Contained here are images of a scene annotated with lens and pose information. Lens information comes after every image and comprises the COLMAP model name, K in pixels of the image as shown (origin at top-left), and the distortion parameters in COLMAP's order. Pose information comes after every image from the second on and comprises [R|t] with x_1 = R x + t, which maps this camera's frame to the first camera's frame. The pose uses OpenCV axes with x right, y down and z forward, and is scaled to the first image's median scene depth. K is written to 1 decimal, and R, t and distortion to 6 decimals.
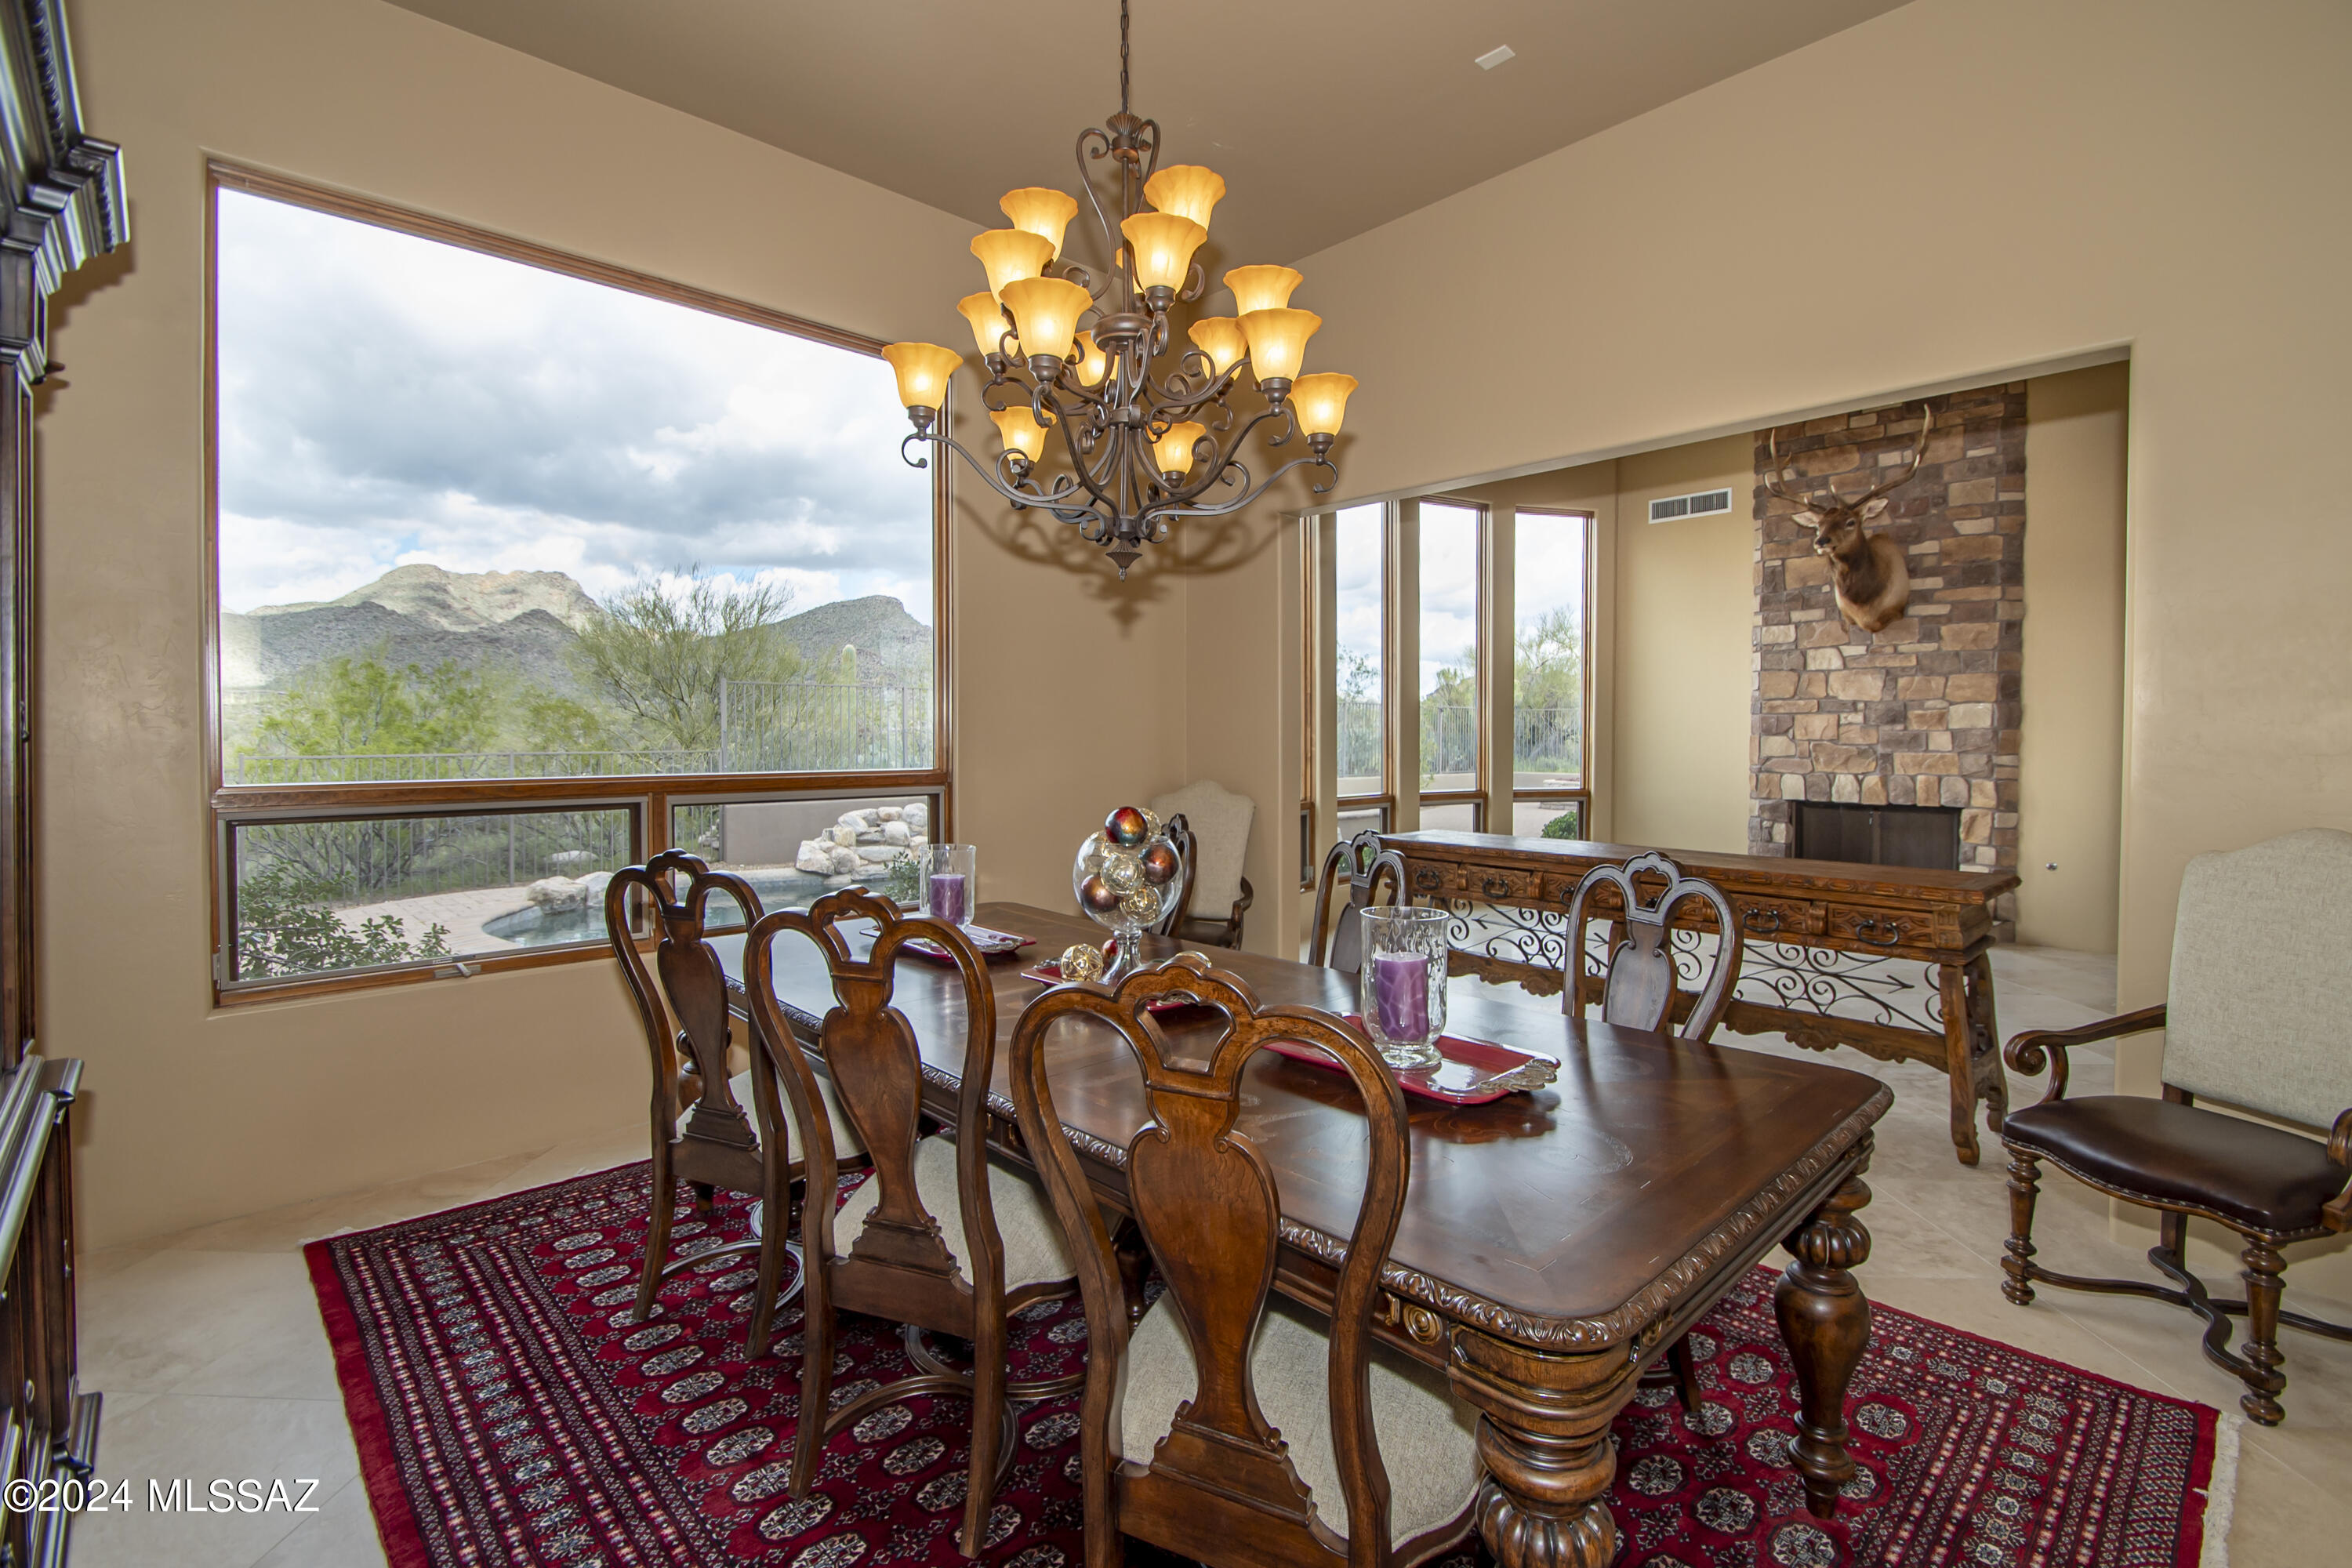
lens RADIAL K [[1070.1, 0, 1123.4], [0, 1070.1, 745.7], [0, 0, 1]] dist [-0.004388, -0.001319]
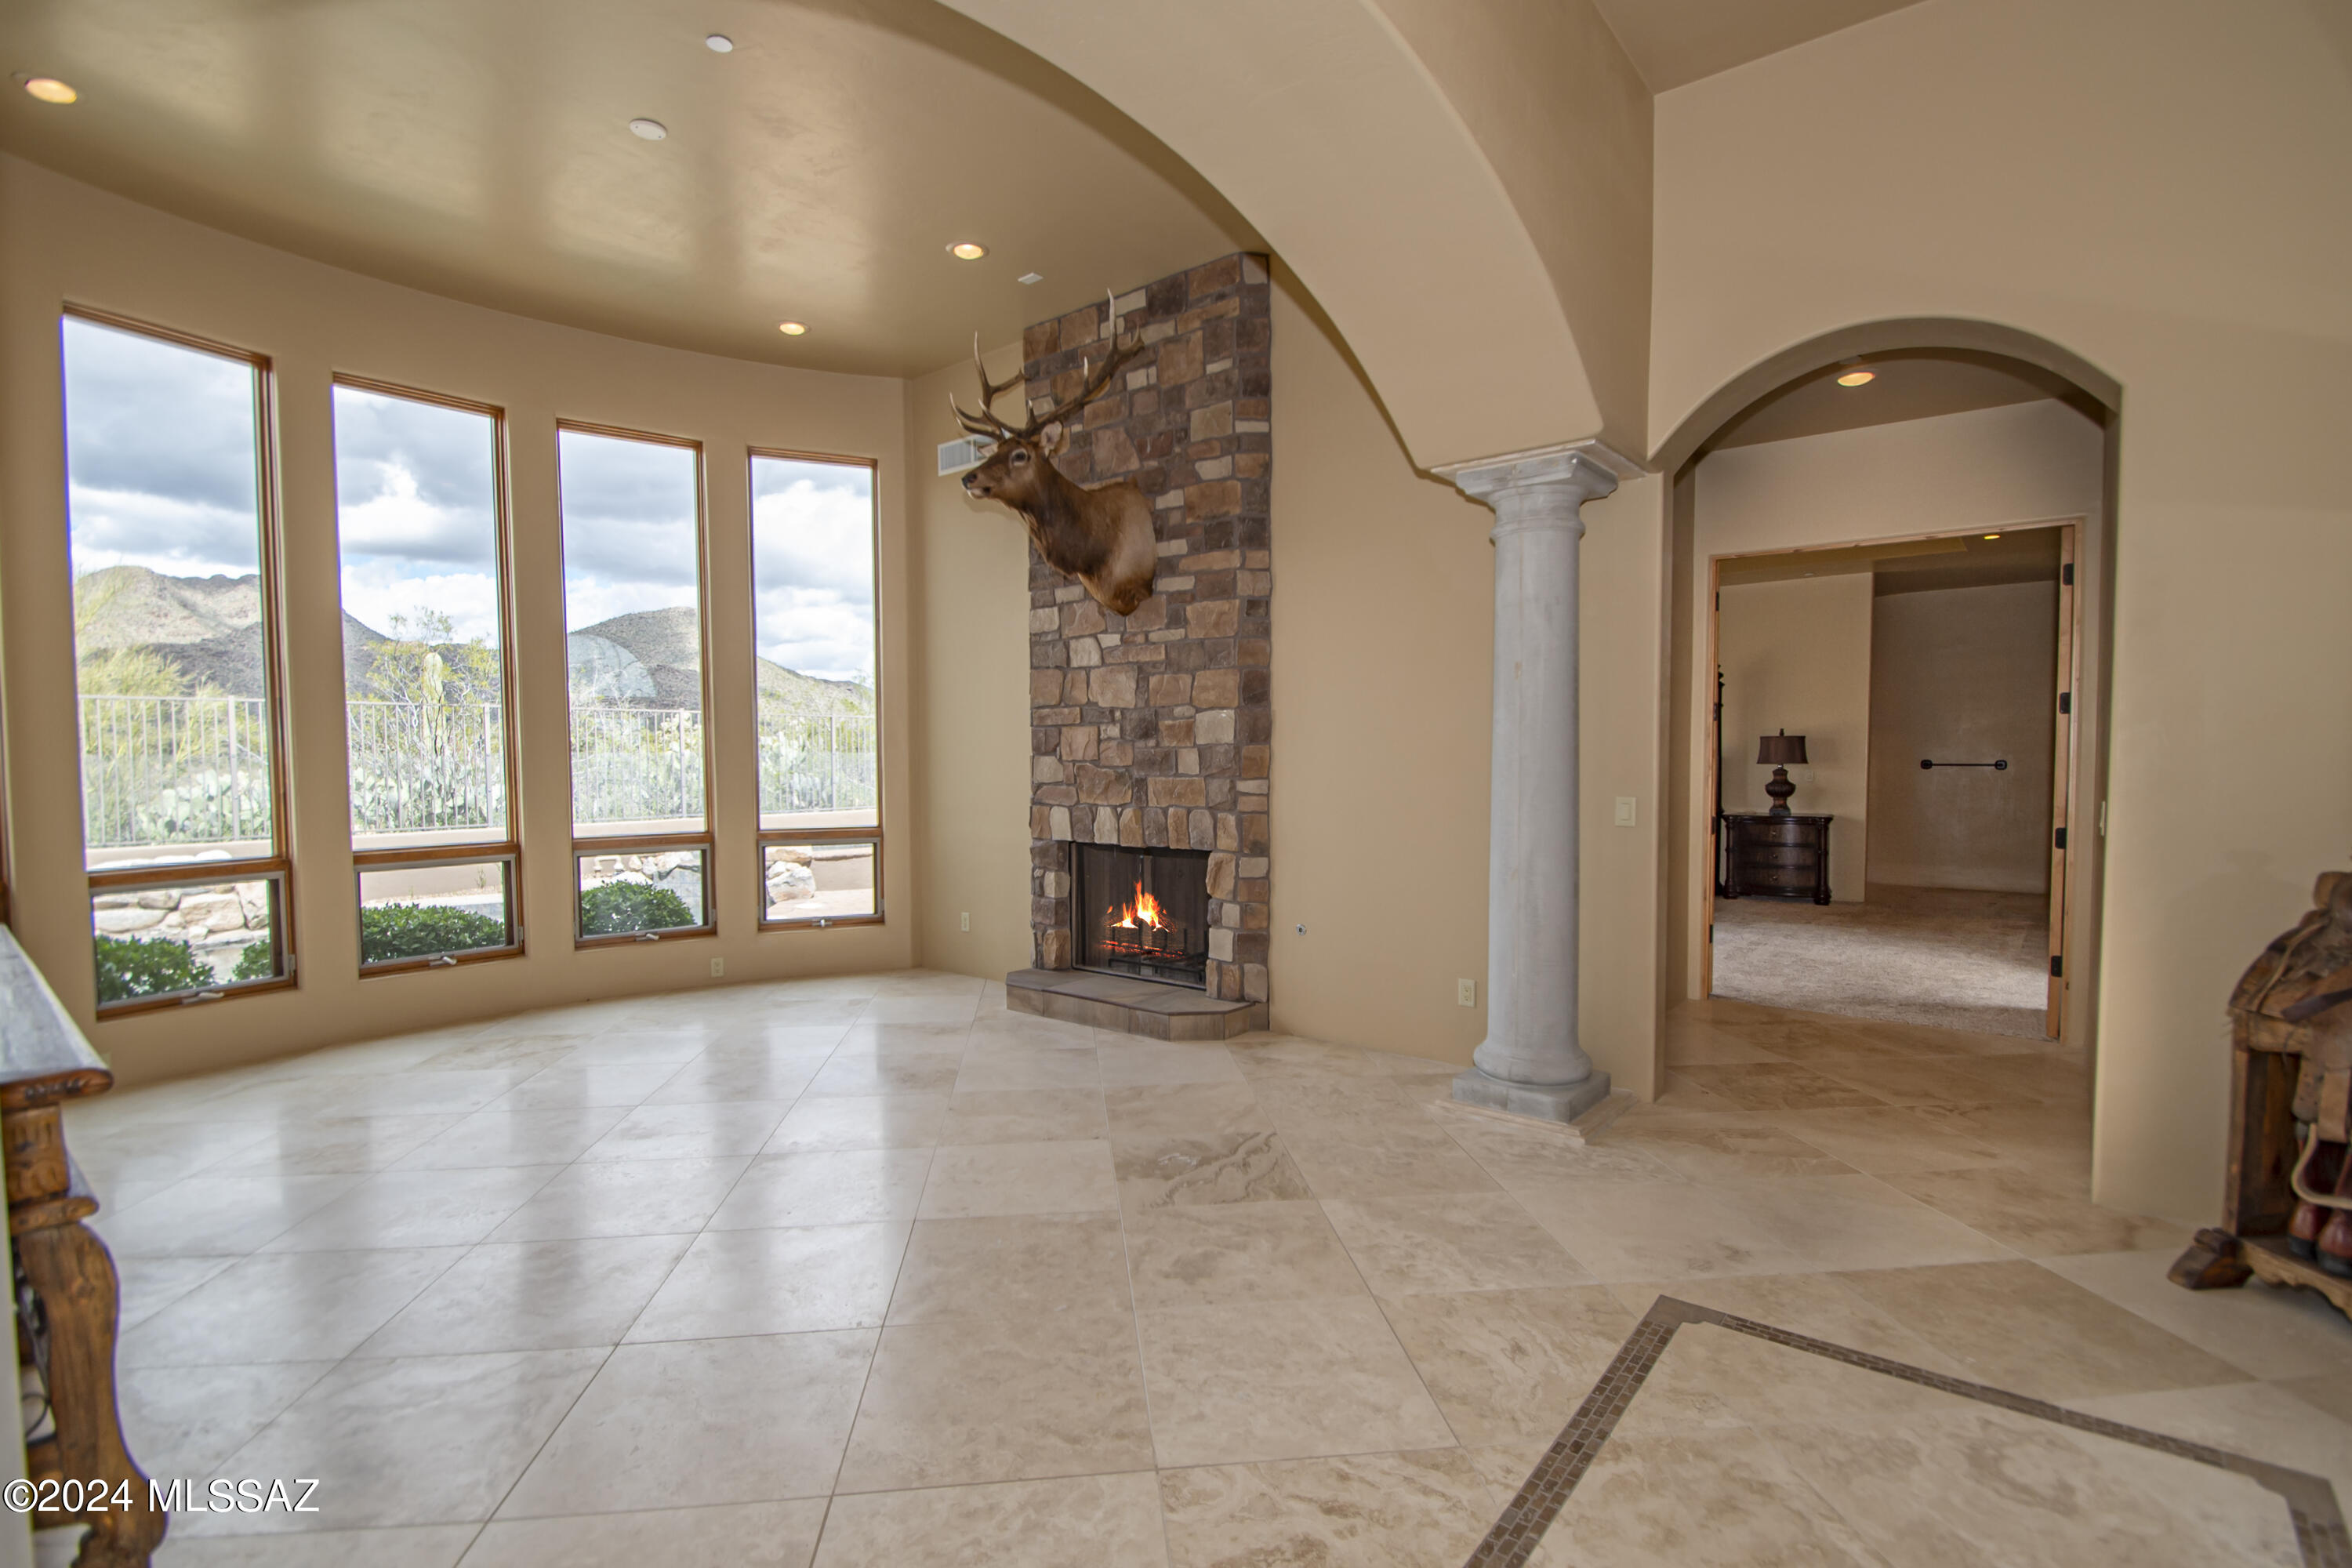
lens RADIAL K [[1070.1, 0, 1179.7], [0, 1070.1, 791.9], [0, 0, 1]] dist [-0.004388, -0.001319]
pose [[0.989456, -0.011773, 0.144352, 0.651843], [0.008426, 0.999682, 0.023779, -0.000806], [-0.144586, -0.022312, 0.989241, 0.263935]]
